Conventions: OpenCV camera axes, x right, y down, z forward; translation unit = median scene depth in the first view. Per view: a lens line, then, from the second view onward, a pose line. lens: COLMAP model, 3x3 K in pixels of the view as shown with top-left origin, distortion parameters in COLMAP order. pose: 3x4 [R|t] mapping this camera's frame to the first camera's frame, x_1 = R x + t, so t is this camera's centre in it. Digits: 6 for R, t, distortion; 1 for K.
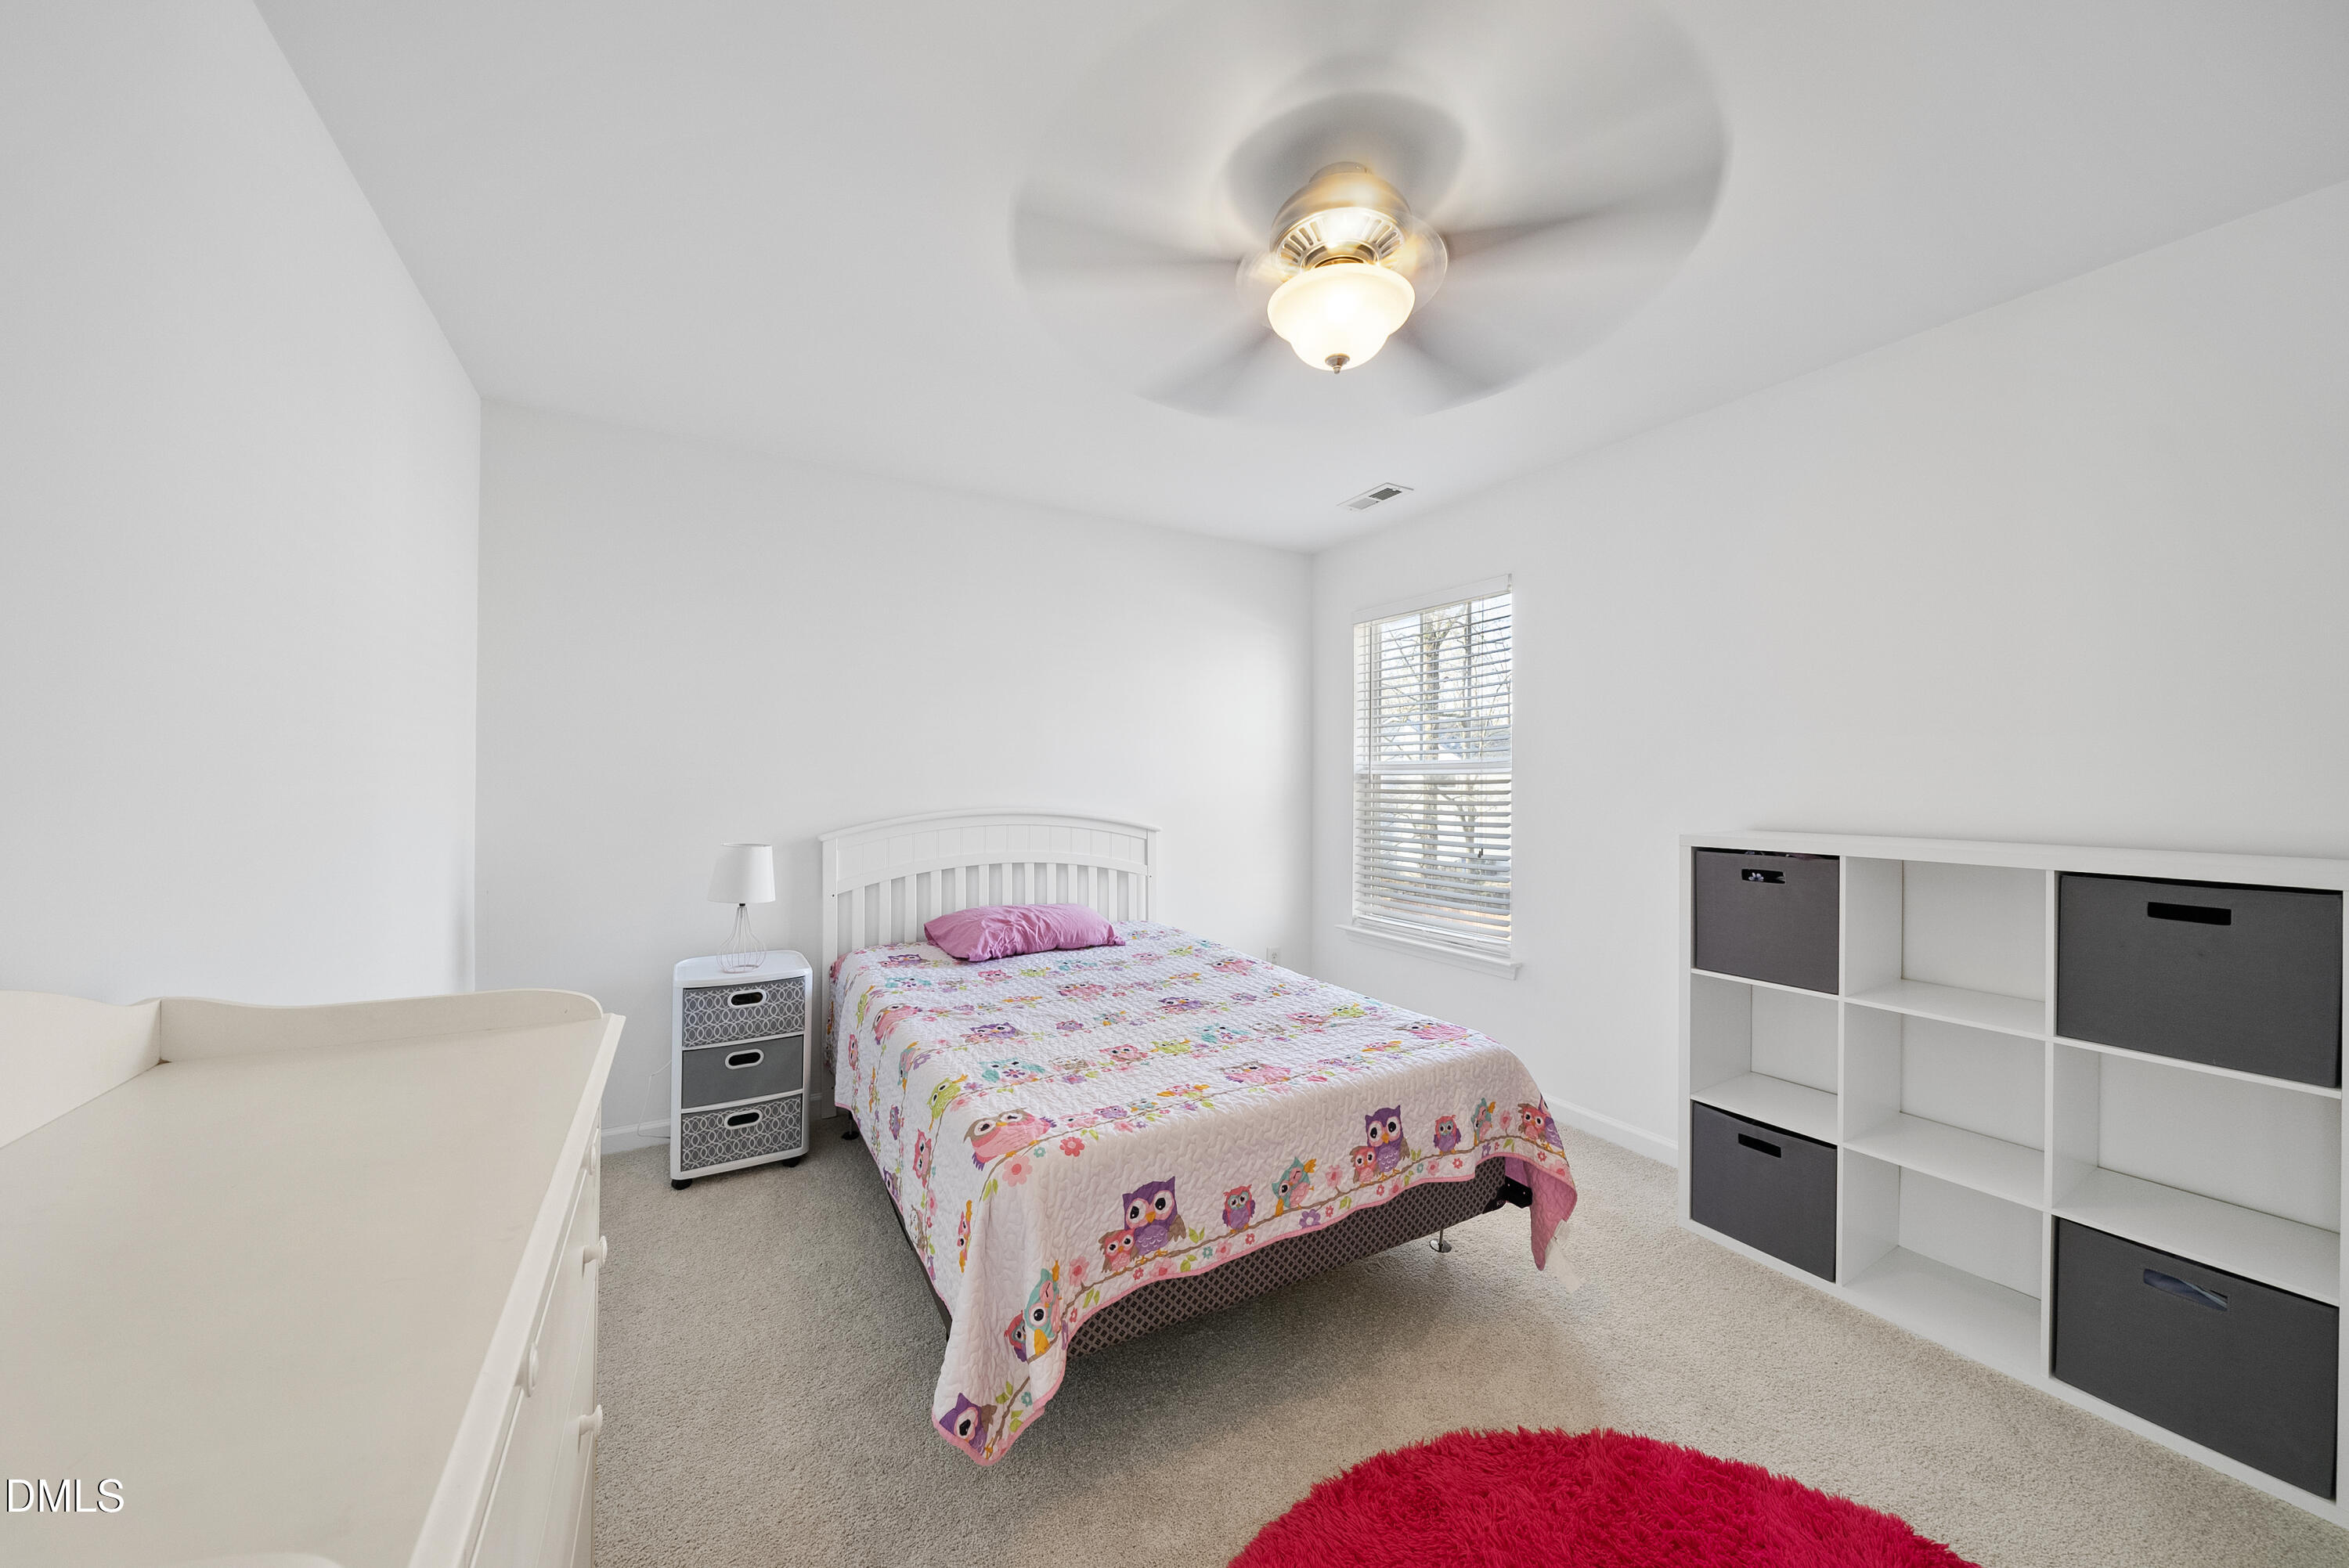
lens RADIAL K [[824.6, 0, 1166.0], [0, 824.6, 782.4], [0, 0, 1]] dist [-0.008644, 0.000041]
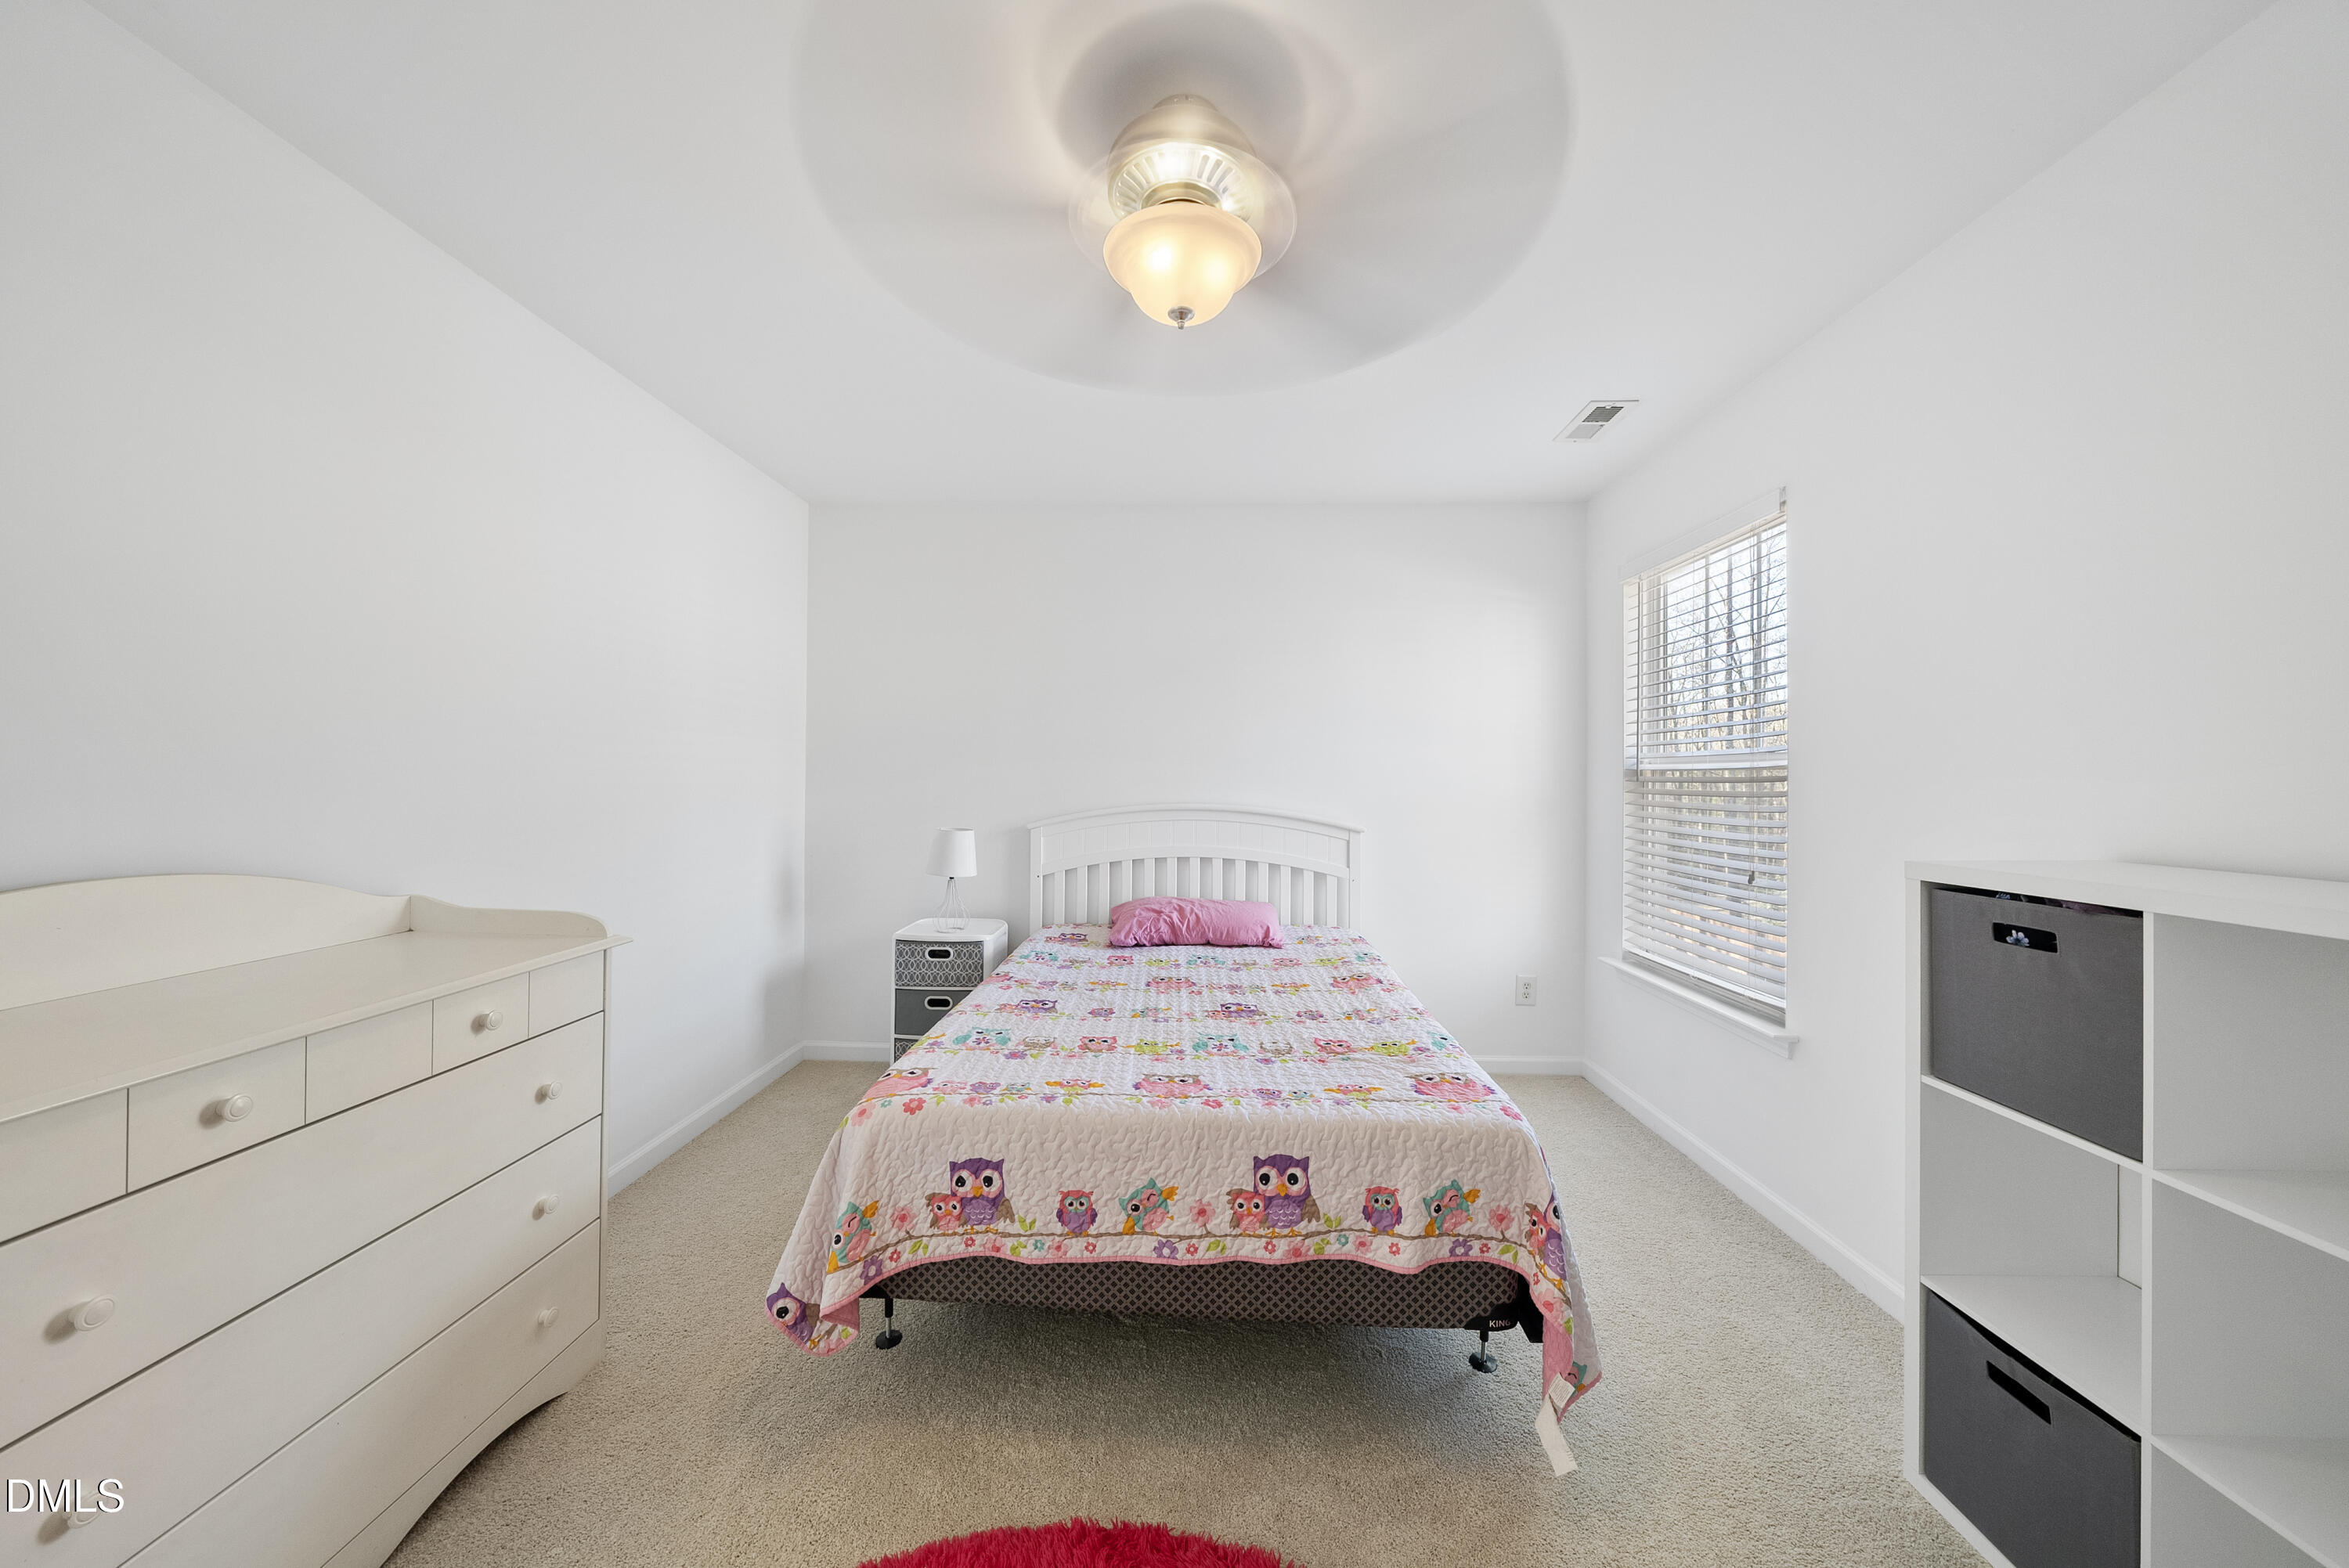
lens RADIAL K [[824.6, 0, 1163.1], [0, 824.6, 779.1], [0, 0, 1]] dist [-0.008644, 0.000041]
pose [[0.842303, 0.001917, -0.539001, 0.555856], [-0.003731, 0.999990, -0.002274, 0.004492], [0.538991, 0.003927, 0.842302, 0.182808]]
